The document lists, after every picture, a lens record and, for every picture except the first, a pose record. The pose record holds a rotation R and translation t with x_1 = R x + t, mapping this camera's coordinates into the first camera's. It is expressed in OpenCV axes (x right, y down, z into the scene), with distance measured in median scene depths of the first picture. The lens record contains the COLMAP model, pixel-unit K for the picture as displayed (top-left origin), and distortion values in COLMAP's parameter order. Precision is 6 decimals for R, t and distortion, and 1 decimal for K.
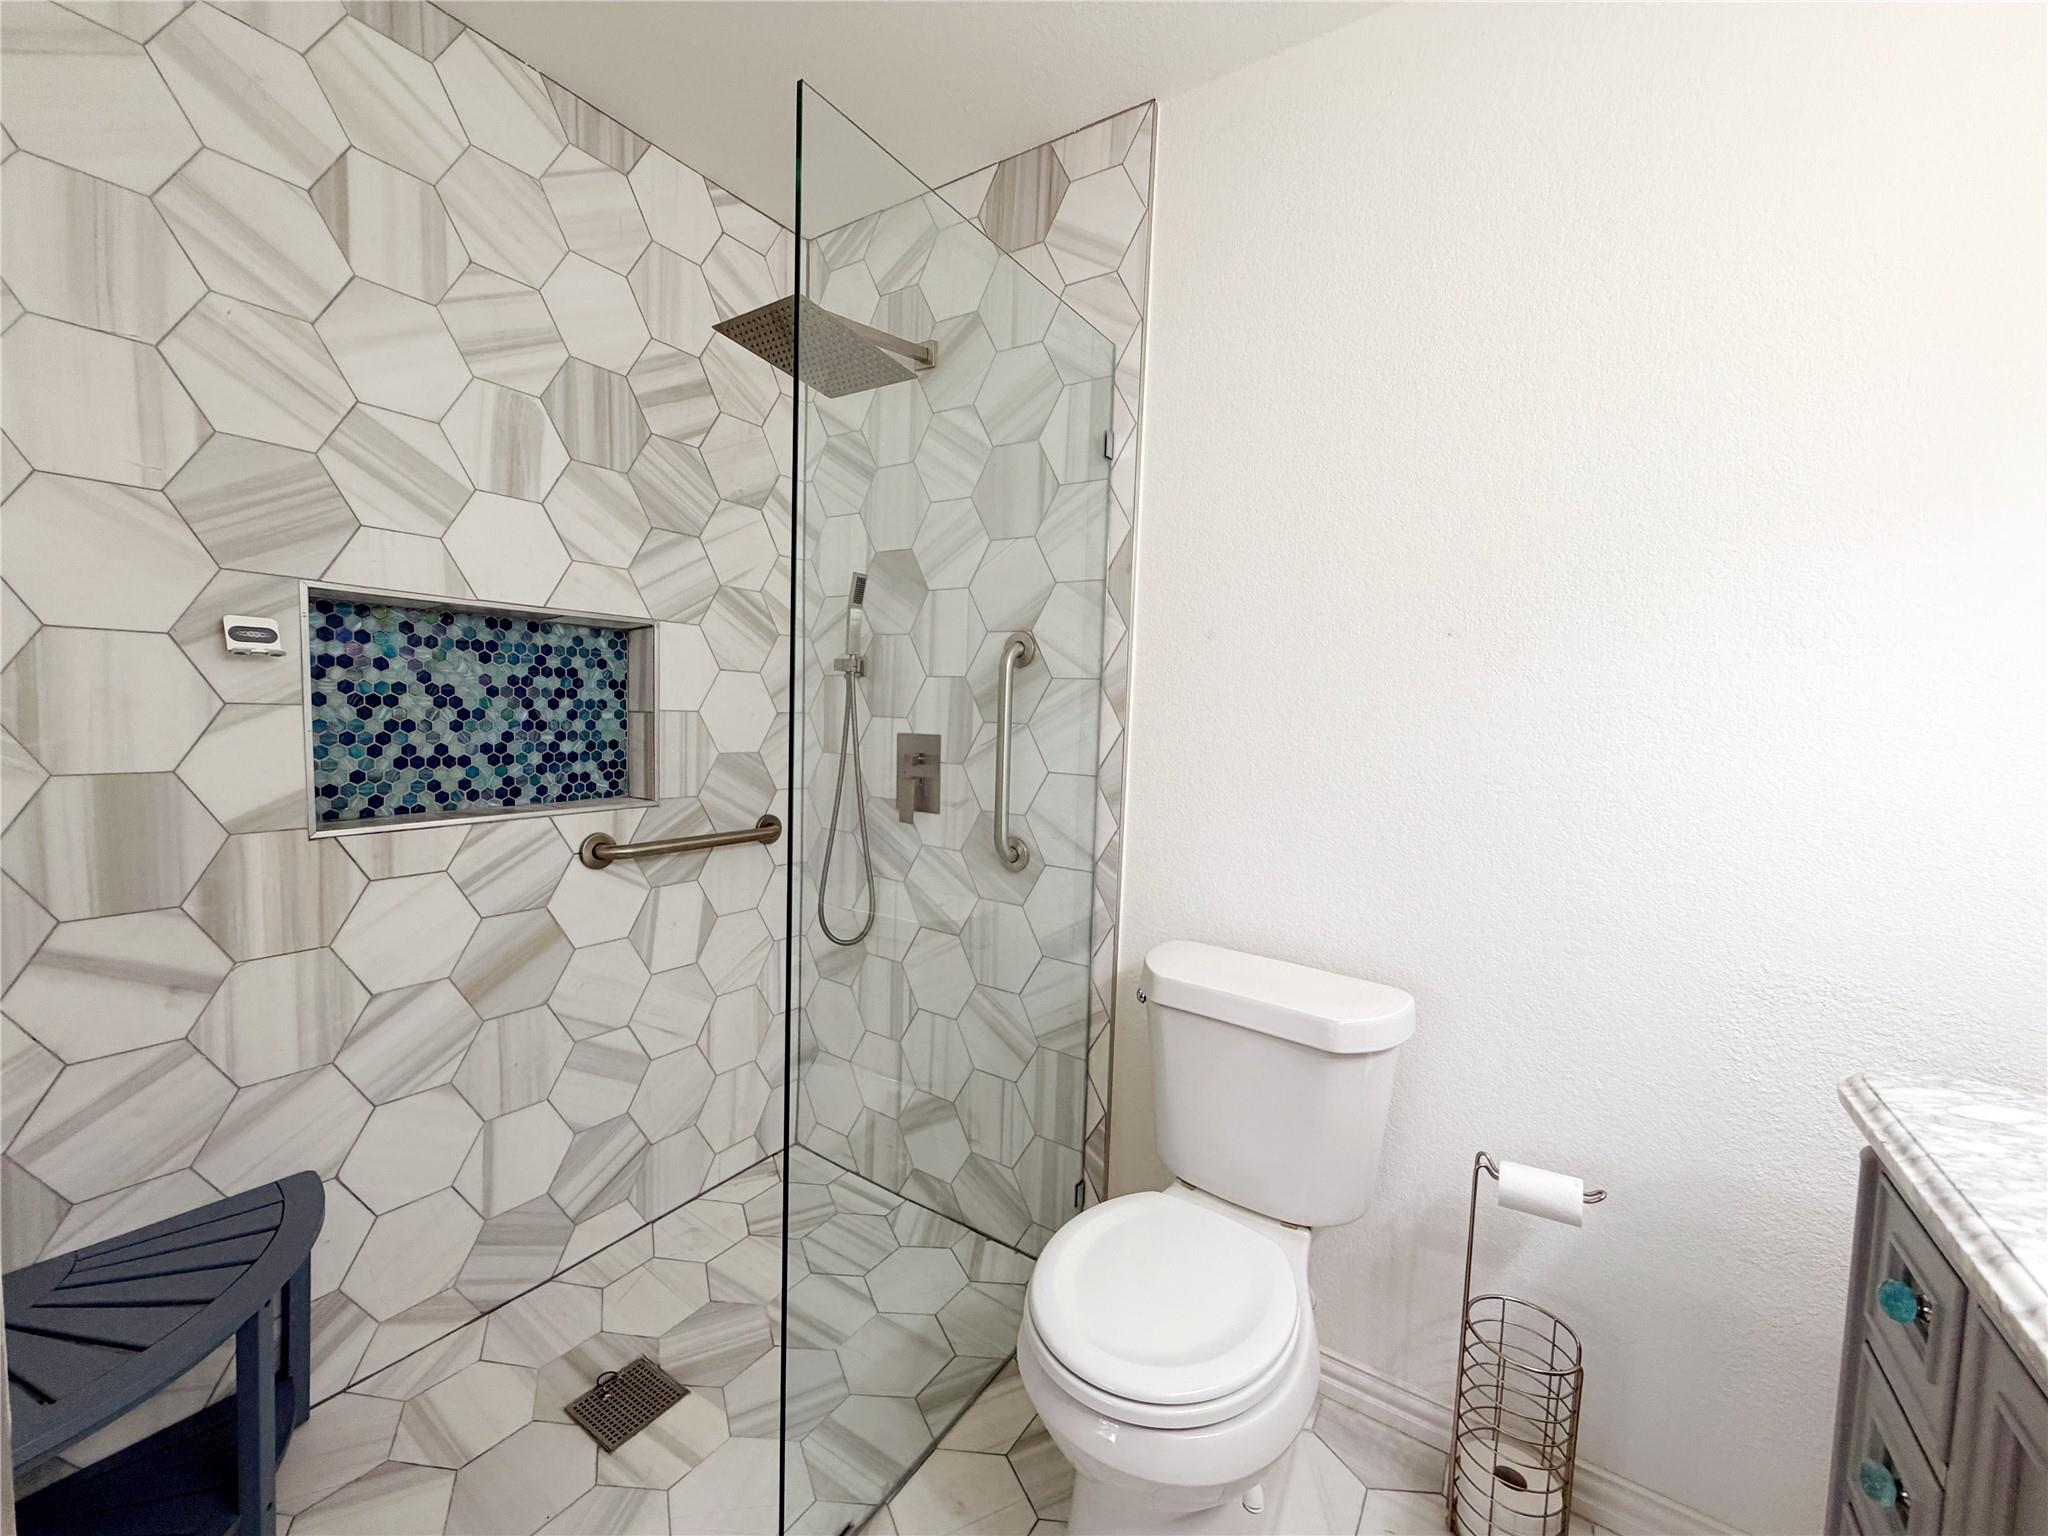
lens RADIAL K [[816.5, 0, 1028.2], [0, 816.5, 765.5], [0, 0, 1]] dist [0.001232, -0.000302]
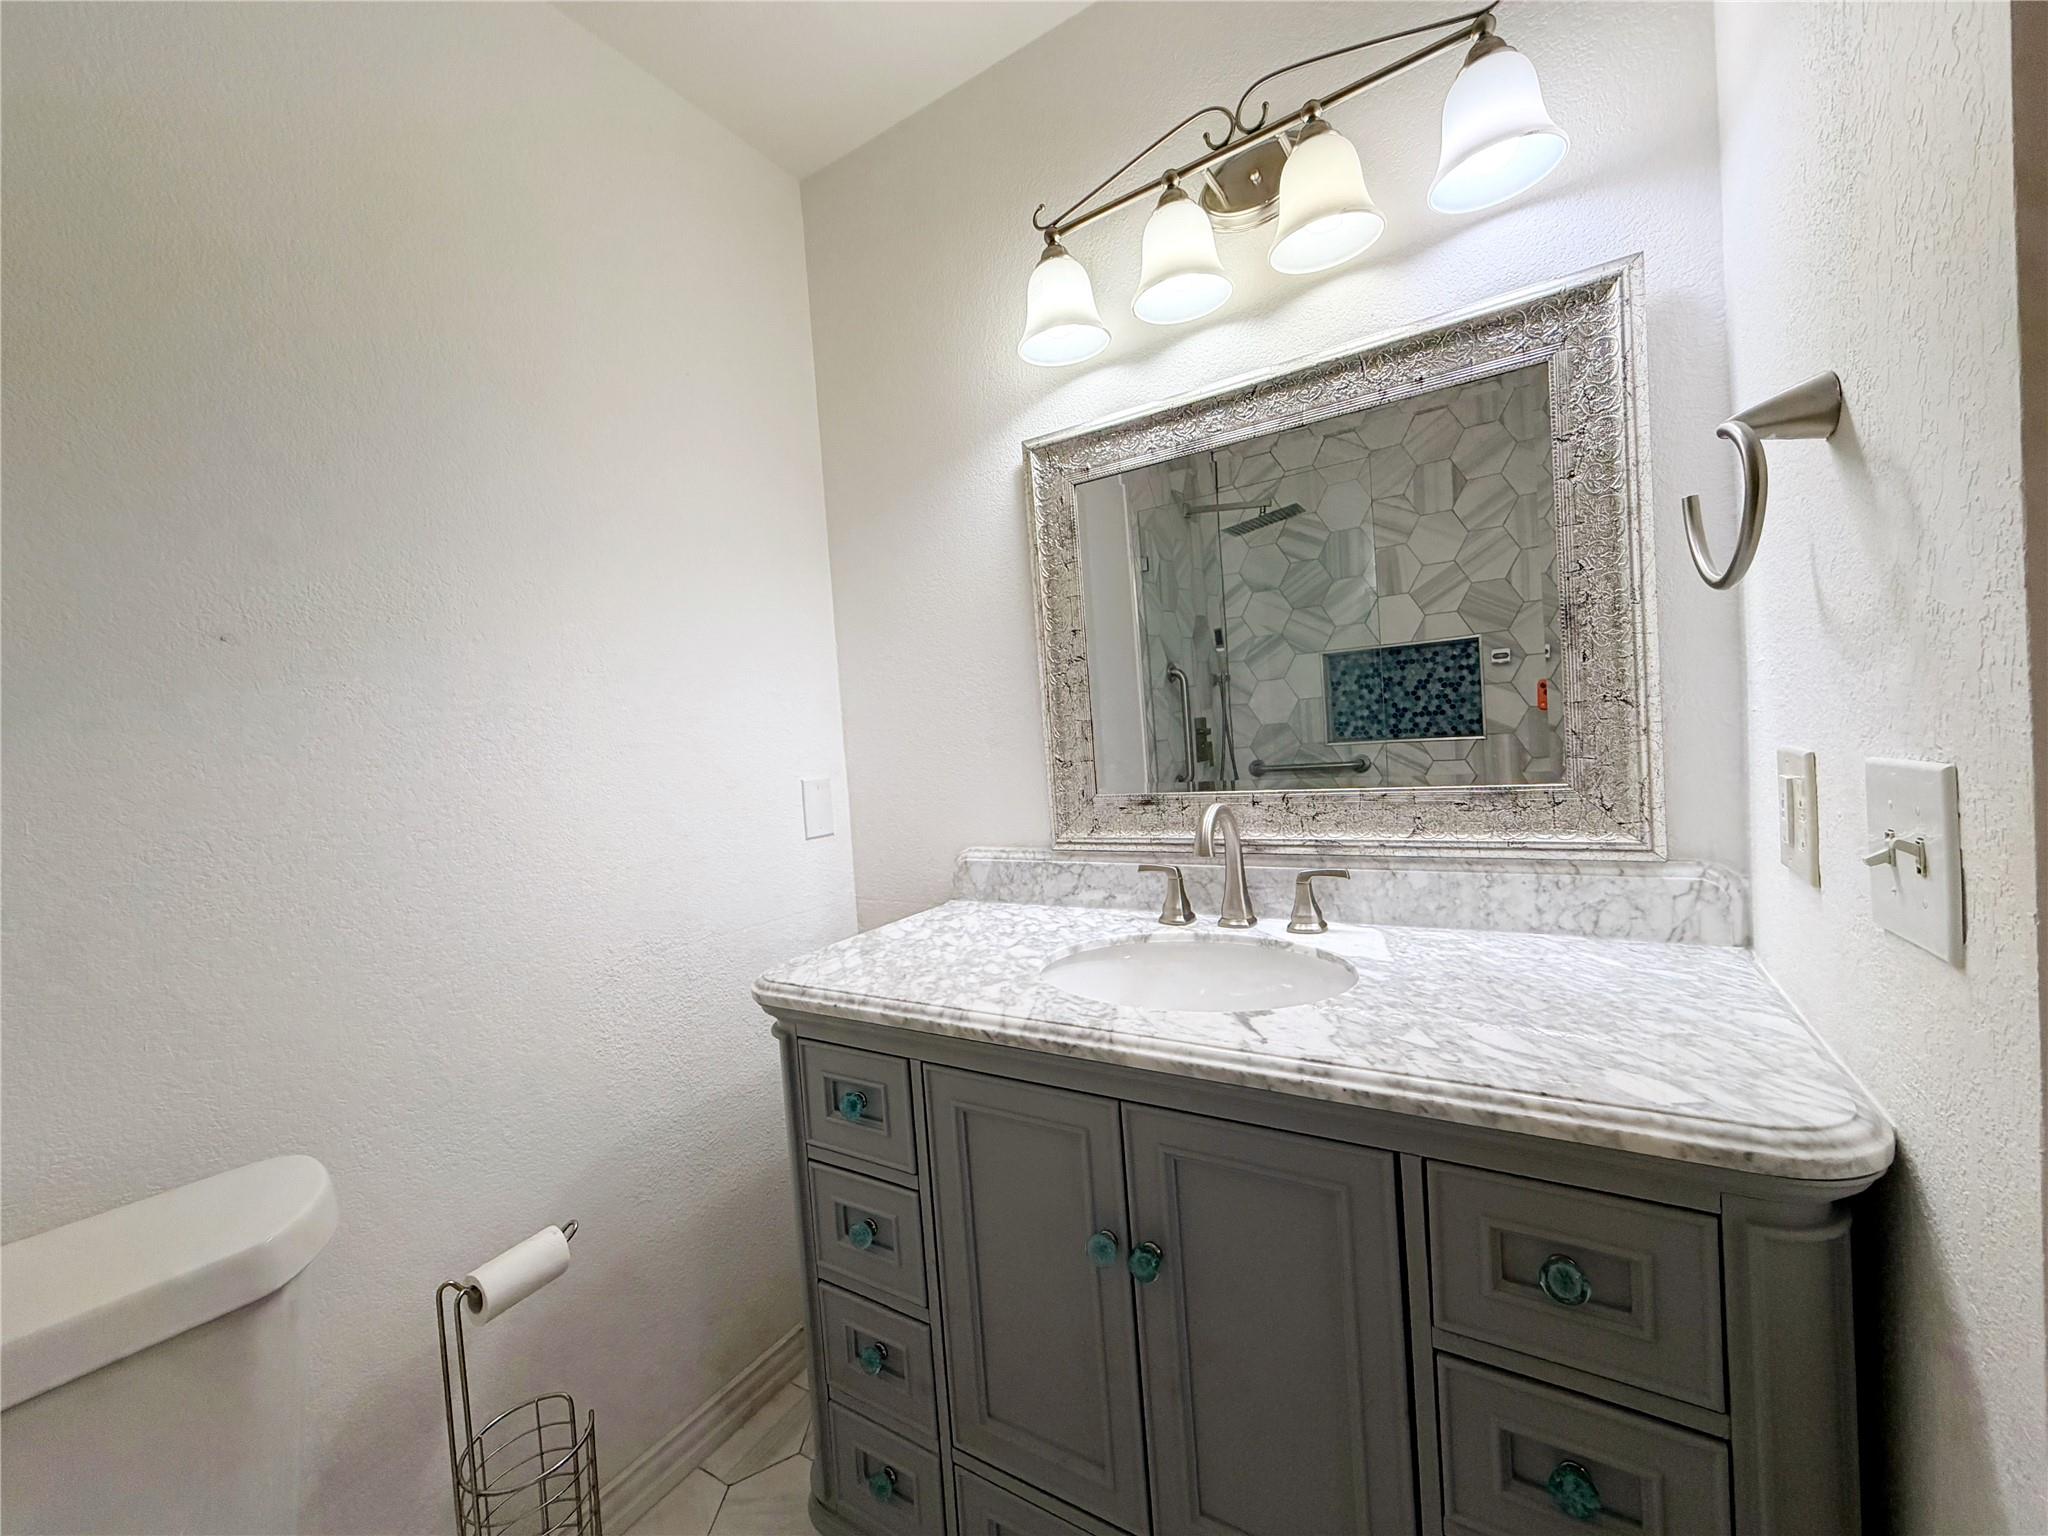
lens RADIAL K [[816.5, 0, 1022.3], [0, 816.5, 760.8], [0, 0, 1]] dist [0.001232, -0.000302]
pose [[-0.007420, -0.064884, 0.997865, -0.187841], [0.139730, 0.988035, 0.065284, -0.006412], [-0.990162, 0.139916, 0.001735, 0.311463]]
